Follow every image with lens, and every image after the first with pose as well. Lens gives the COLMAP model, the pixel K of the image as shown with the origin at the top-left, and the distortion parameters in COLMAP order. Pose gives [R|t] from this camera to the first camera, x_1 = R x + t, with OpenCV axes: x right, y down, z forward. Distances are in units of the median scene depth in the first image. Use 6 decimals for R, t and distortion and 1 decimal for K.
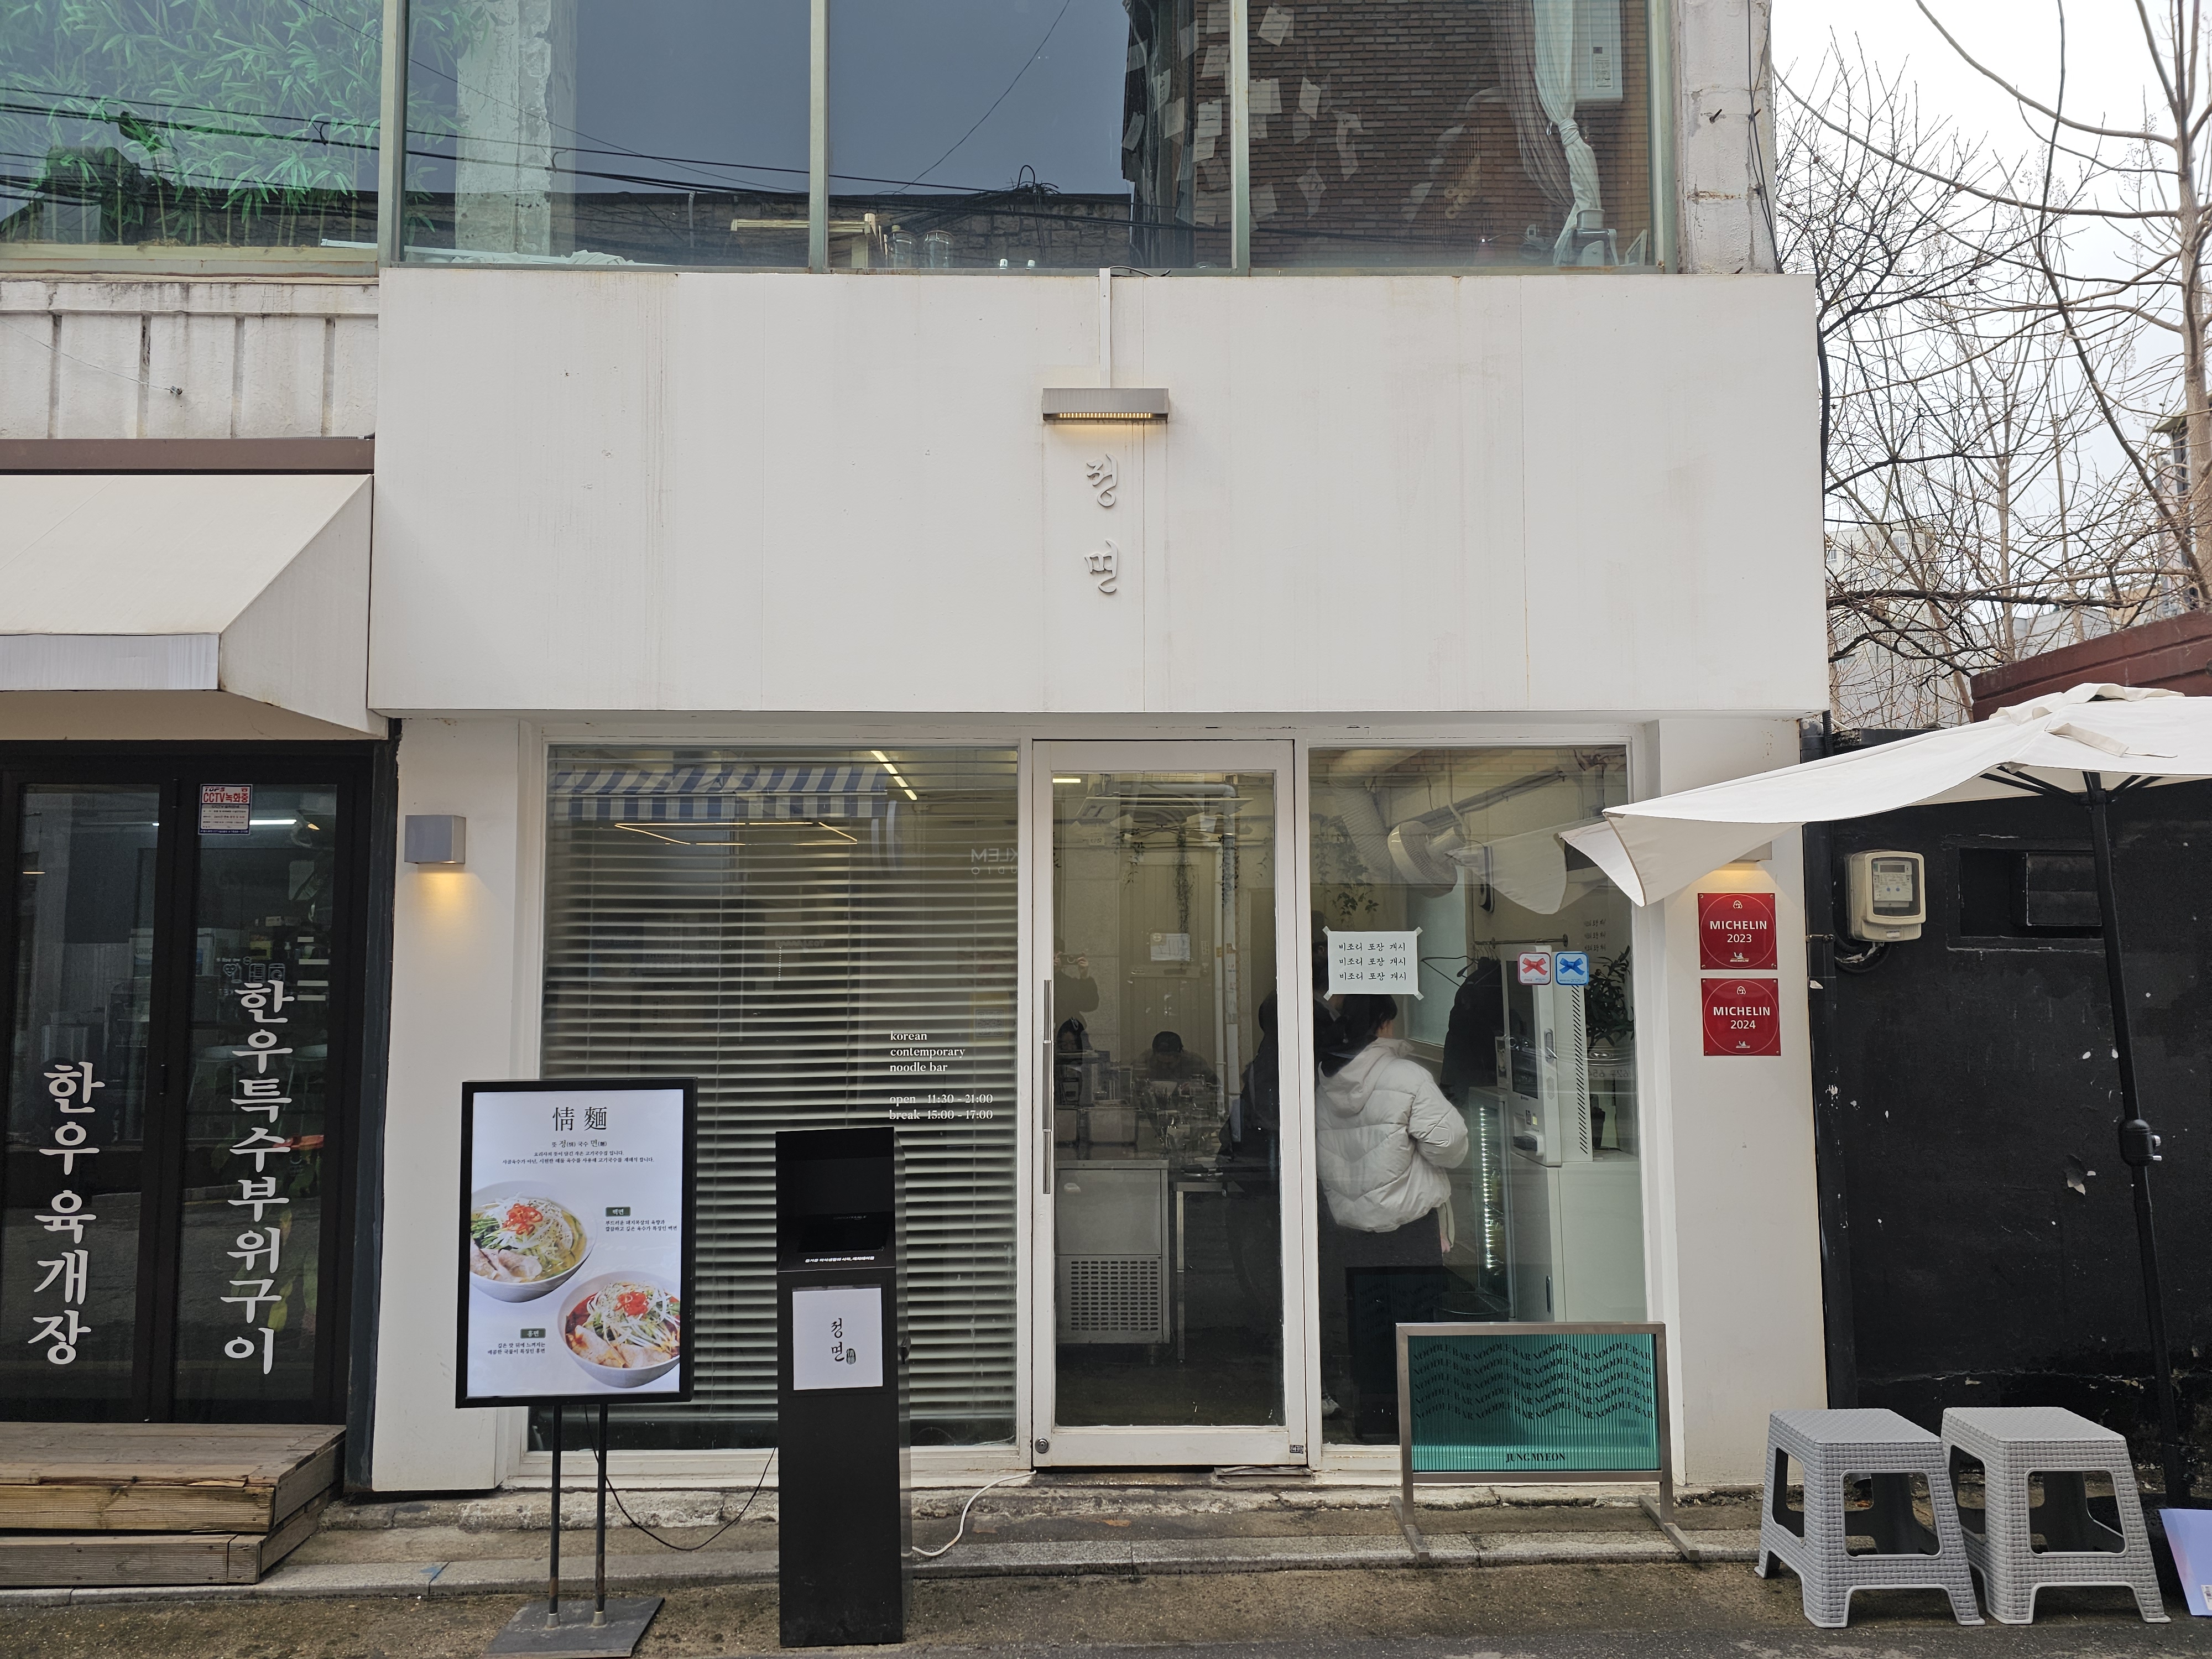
lens RADIAL K [[1508.7, 0, 1108.8], [0, 1508.7, 827.7], [0, 0, 1]] dist [0.022184, -0.010419]
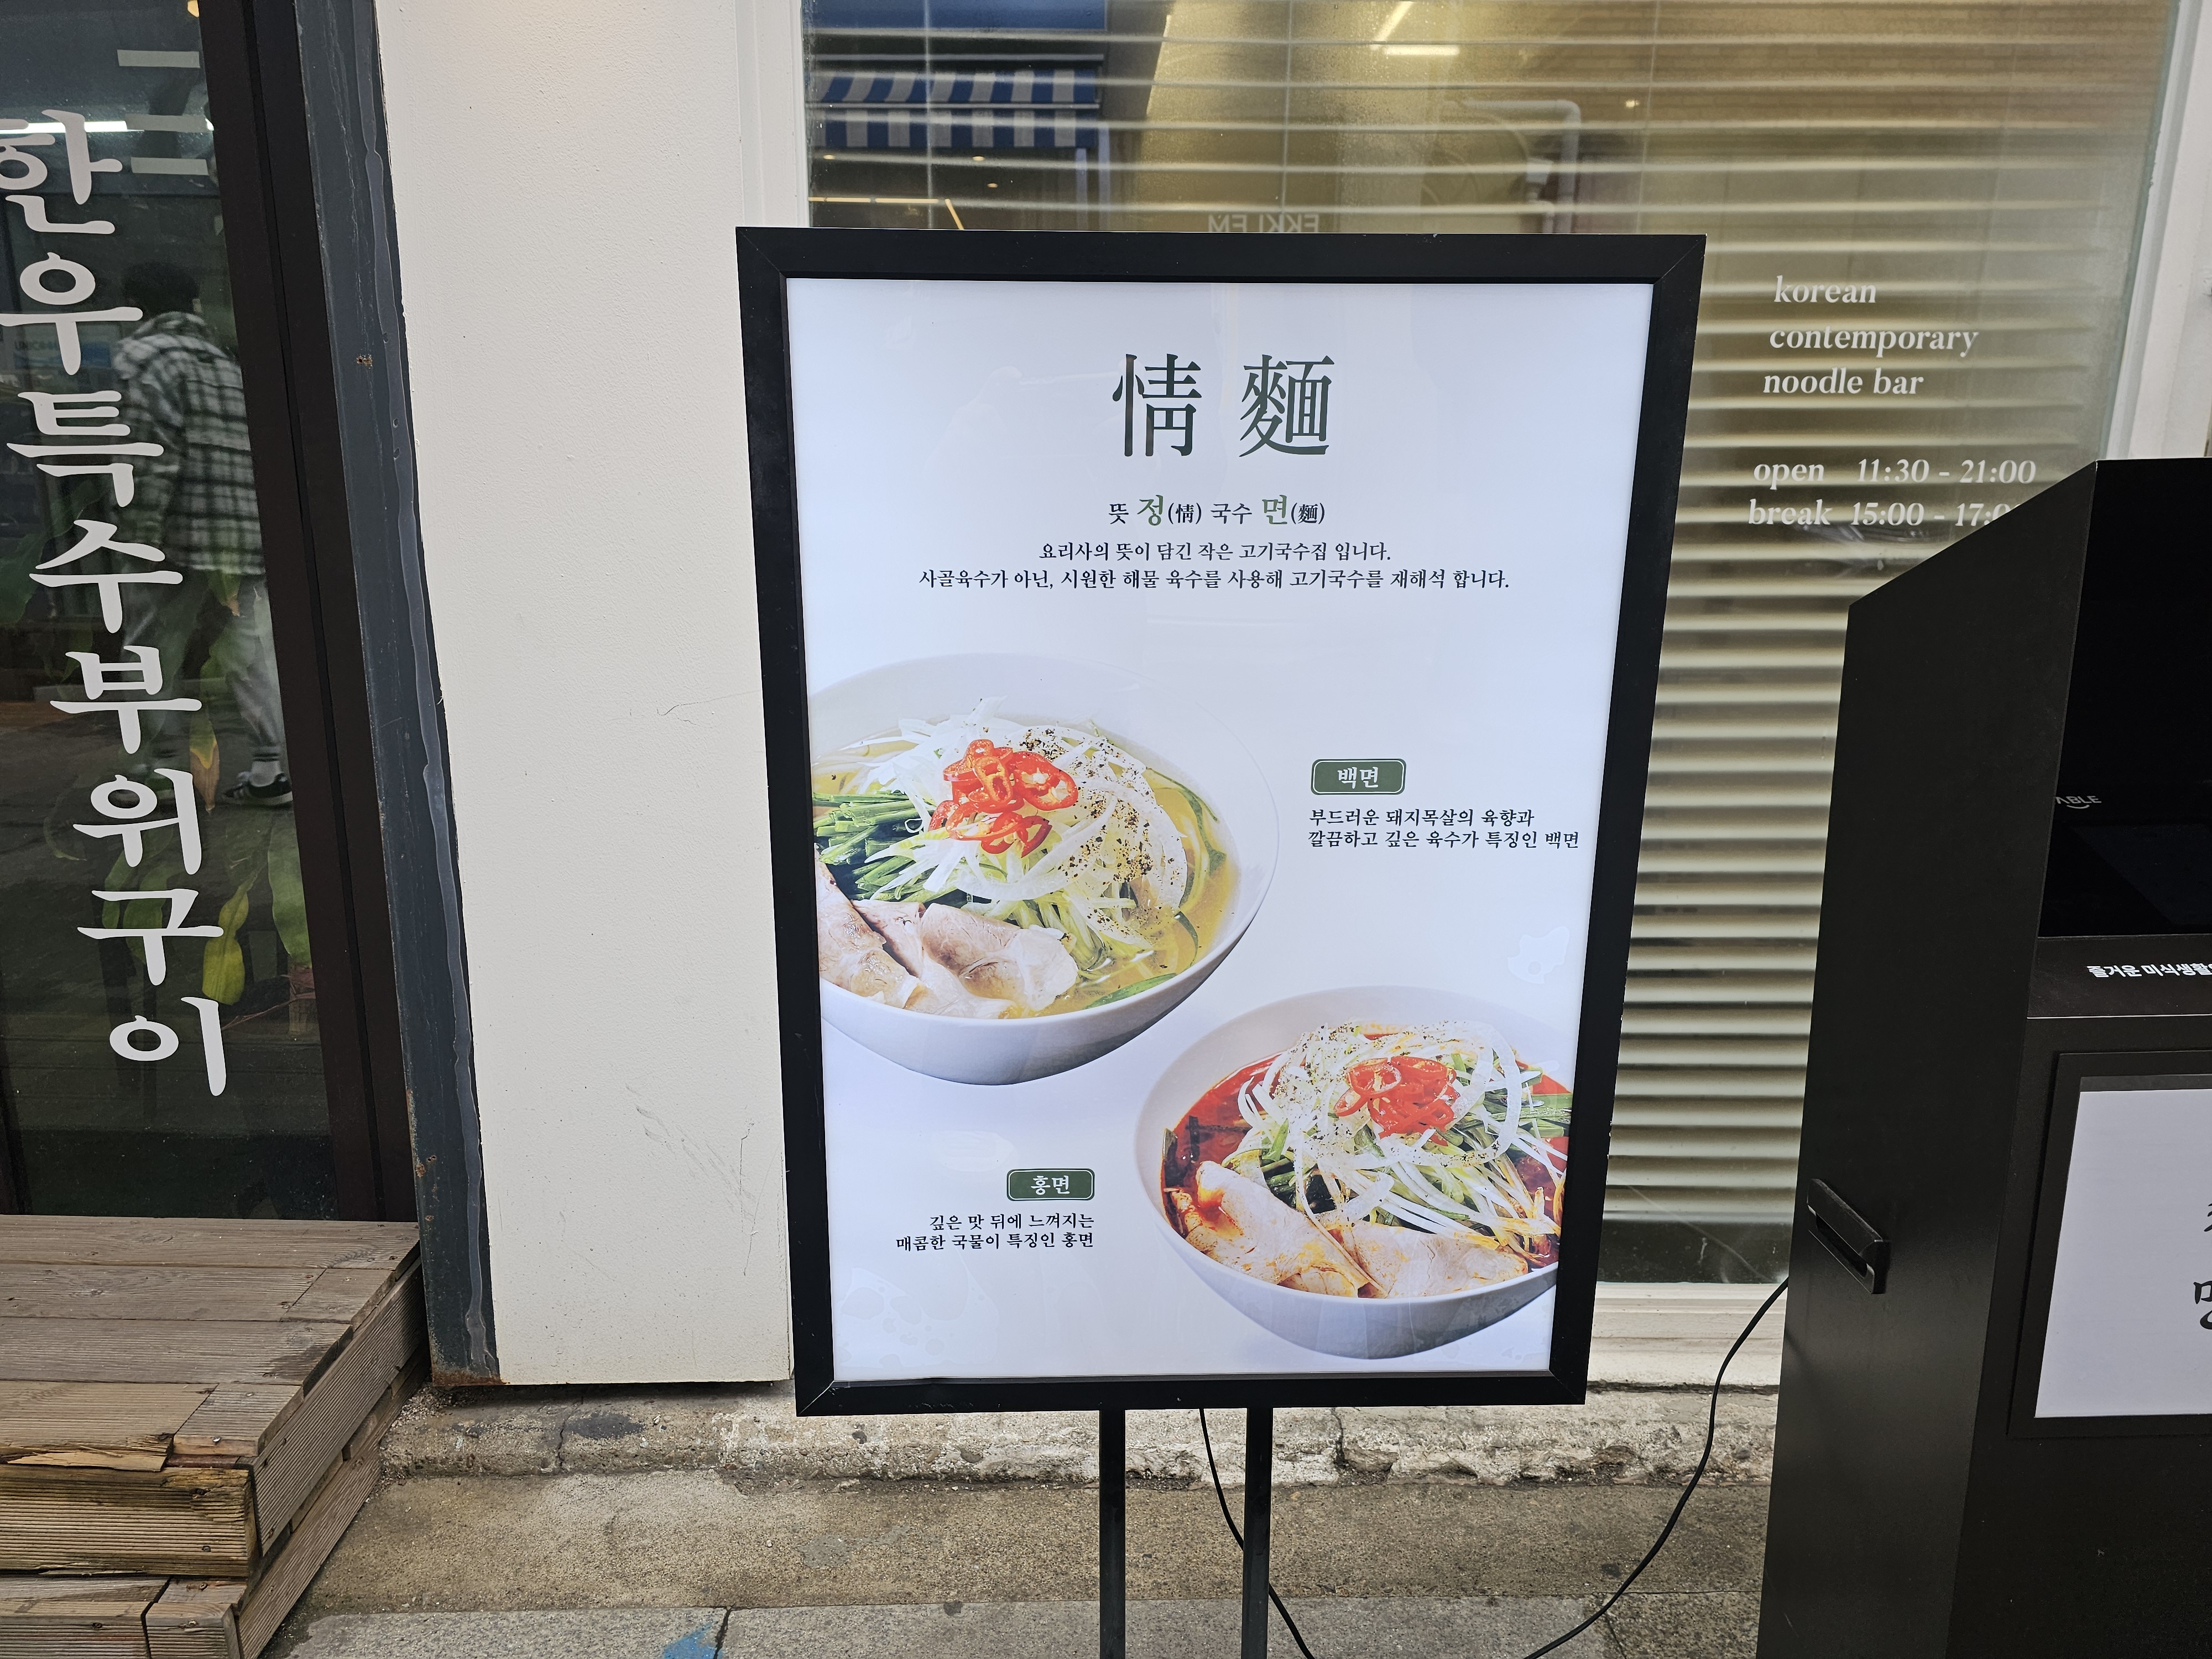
lens RADIAL K [[1508.7, 0, 1107.7], [0, 1508.7, 827.5], [0, 0, 1]] dist [0.022184, -0.010419]
pose [[0.999843, 0.017609, -0.001833, -0.344430], [-0.016177, 0.950739, 0.309571, 0.170528], [0.007194, -0.309493, 0.950875, 0.701925]]
